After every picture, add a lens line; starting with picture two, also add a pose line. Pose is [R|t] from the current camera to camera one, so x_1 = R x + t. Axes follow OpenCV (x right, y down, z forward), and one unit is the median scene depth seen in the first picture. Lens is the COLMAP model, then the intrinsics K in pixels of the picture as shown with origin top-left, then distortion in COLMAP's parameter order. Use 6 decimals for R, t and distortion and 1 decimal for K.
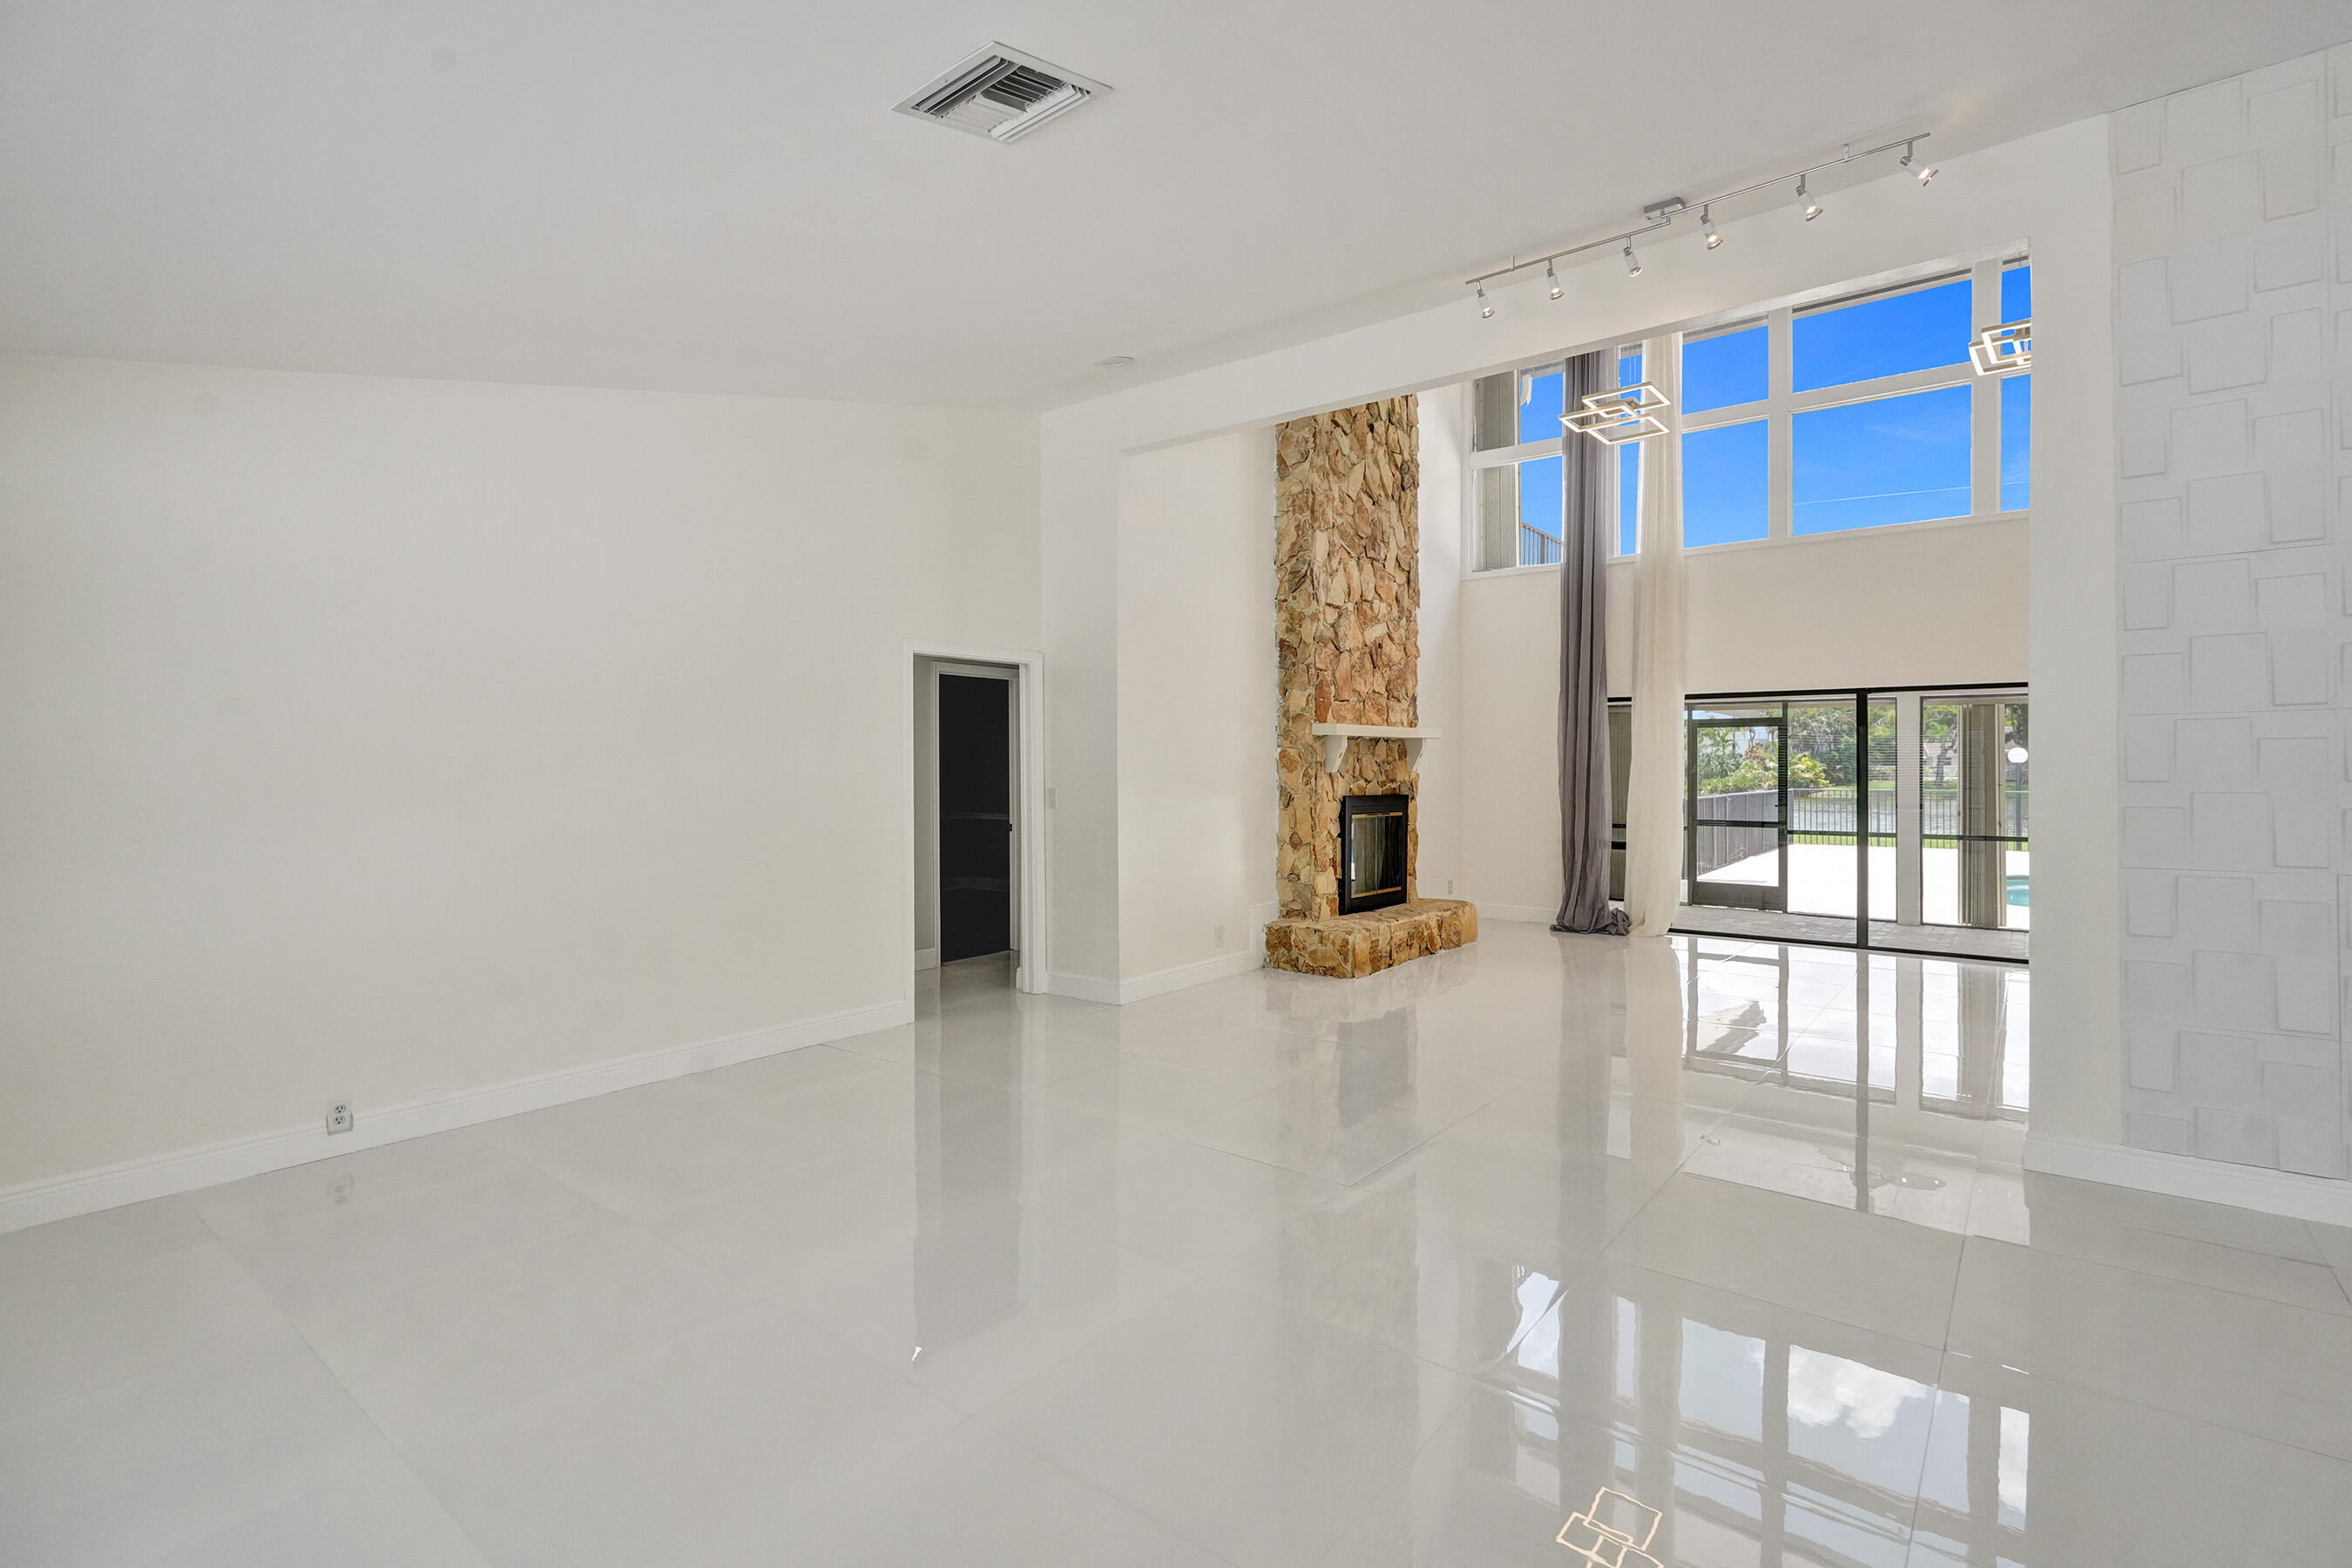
lens RADIAL K [[1084.8, 0, 1180.2], [0, 1084.8, 768.0], [0, 0, 1]] dist [-0.006973, 0.002589]
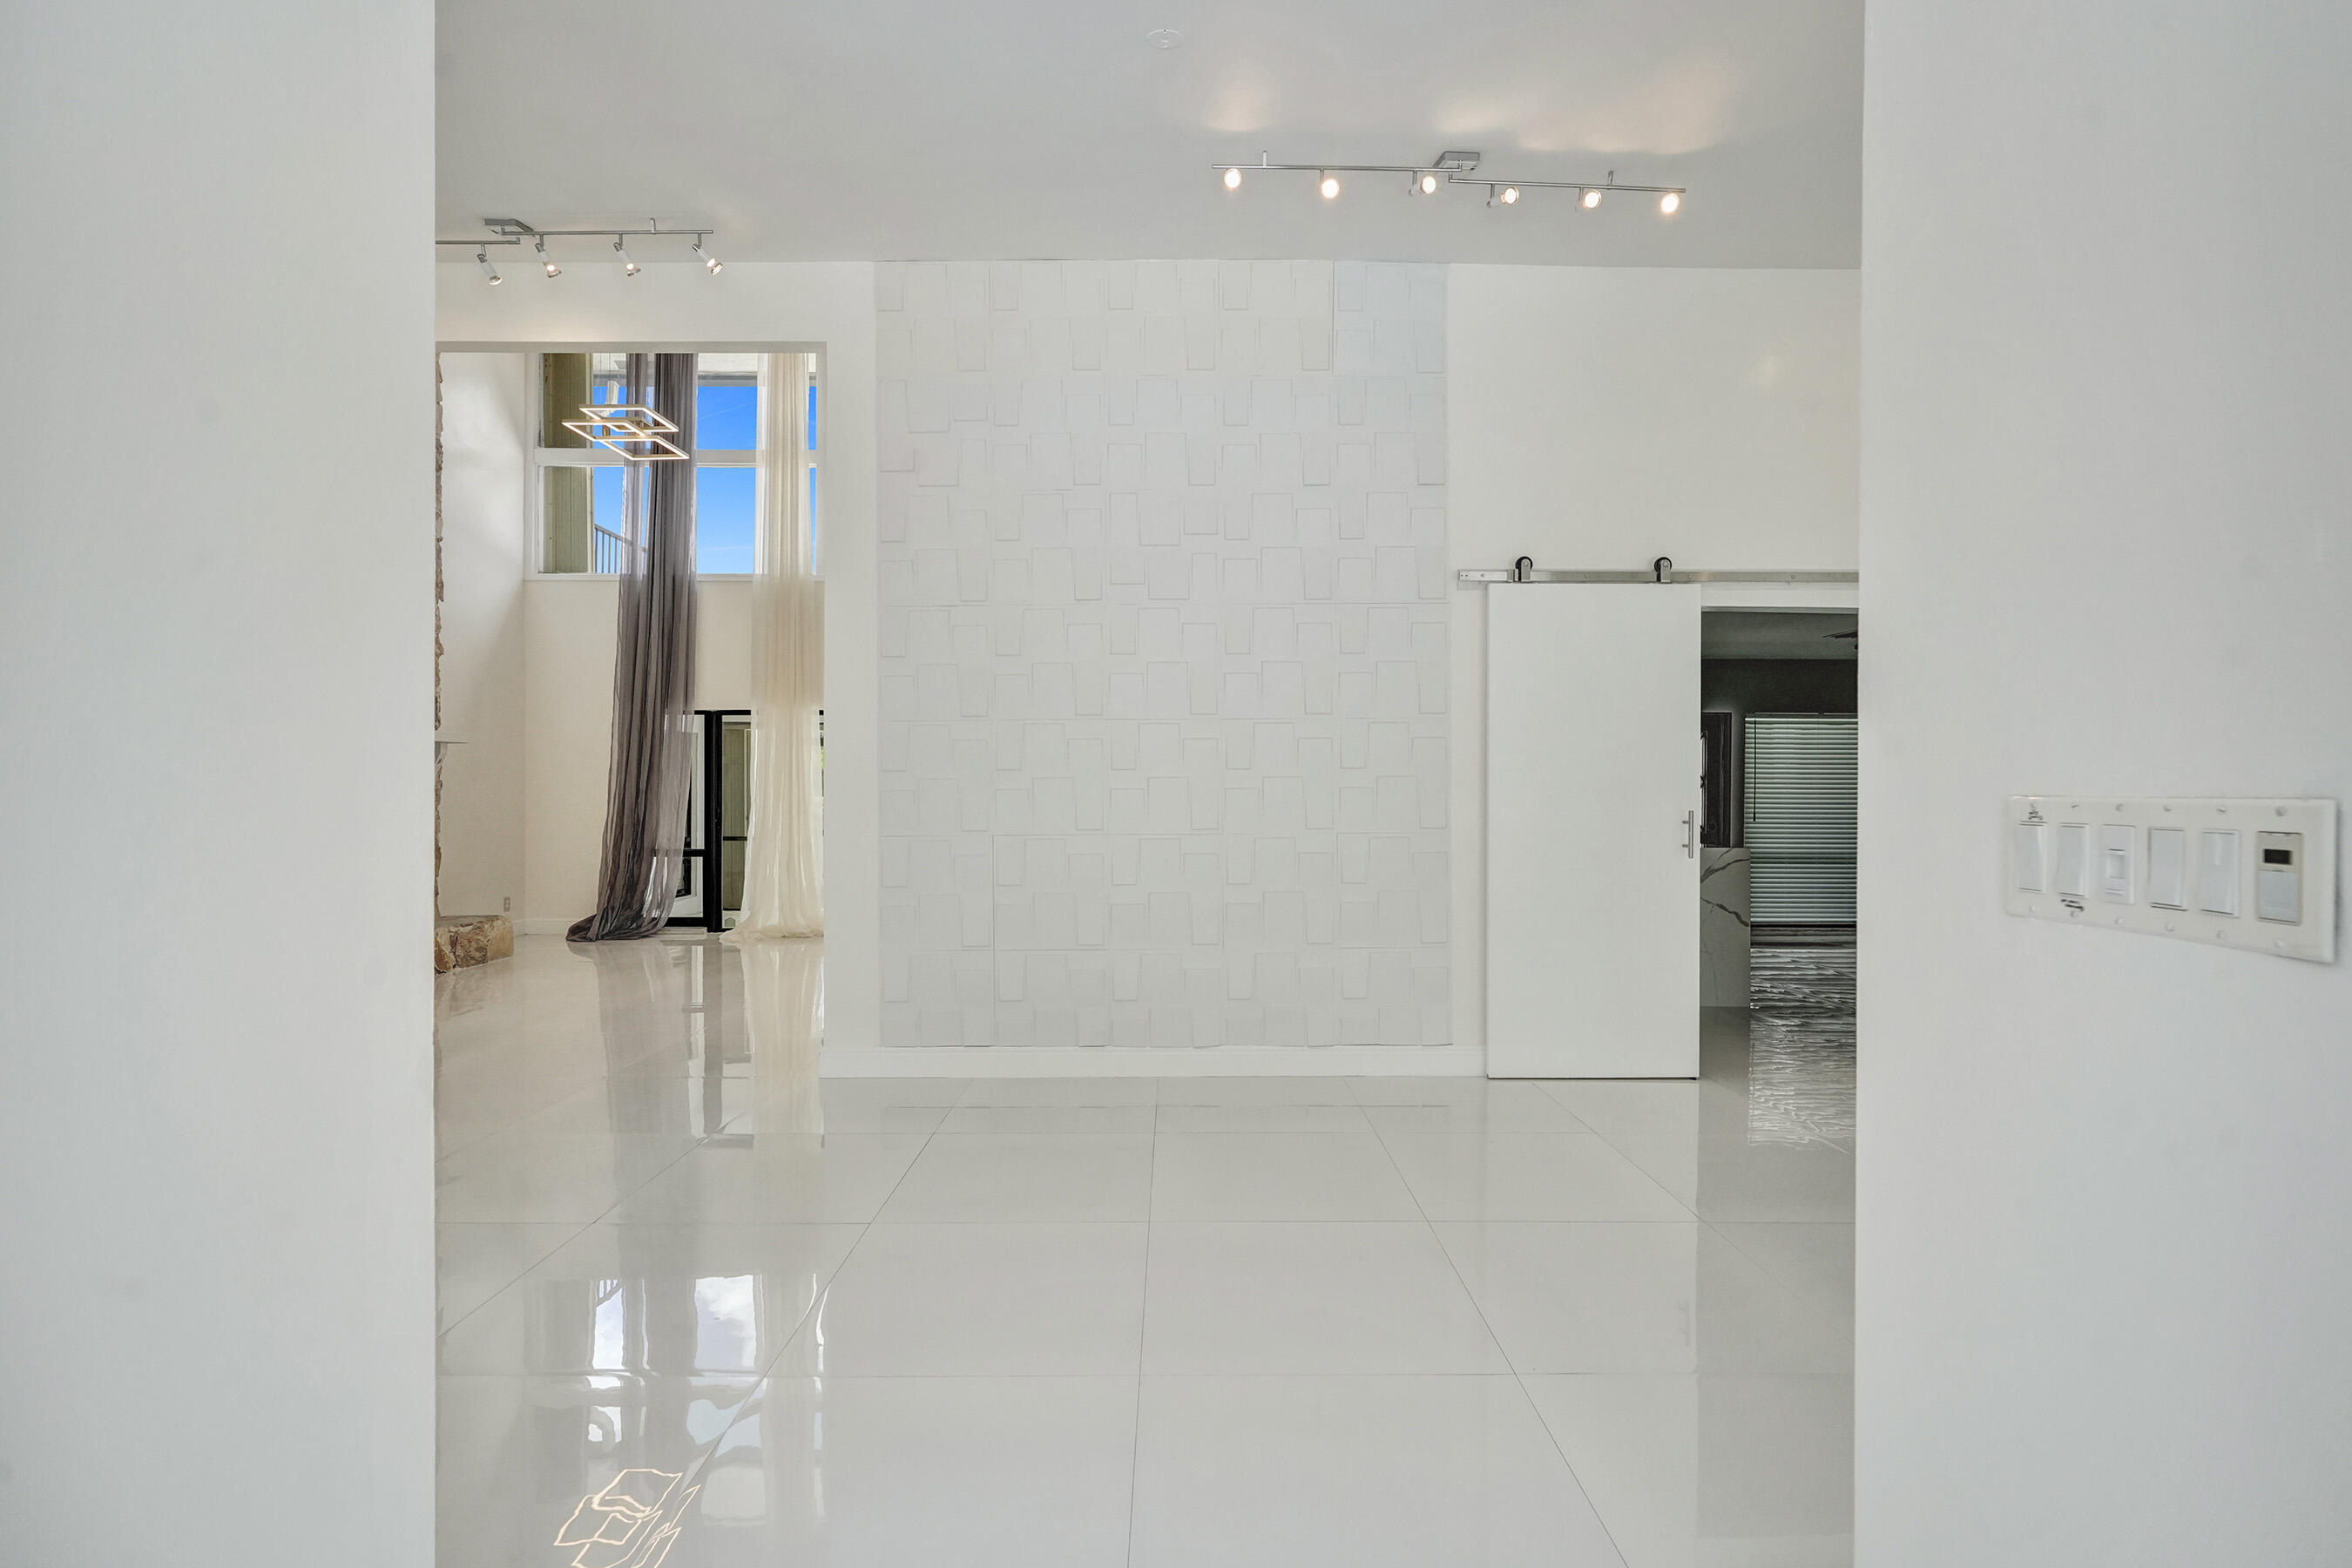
lens RADIAL K [[1084.8, 0, 1161.6], [0, 1084.8, 792.4], [0, 0, 1]] dist [-0.006973, 0.002589]
pose [[0.785743, 0.008278, 0.618498, 0.150838], [-0.005518, 0.999964, -0.006374, 0.020544], [-0.618529, 0.001595, 0.785761, -0.115374]]
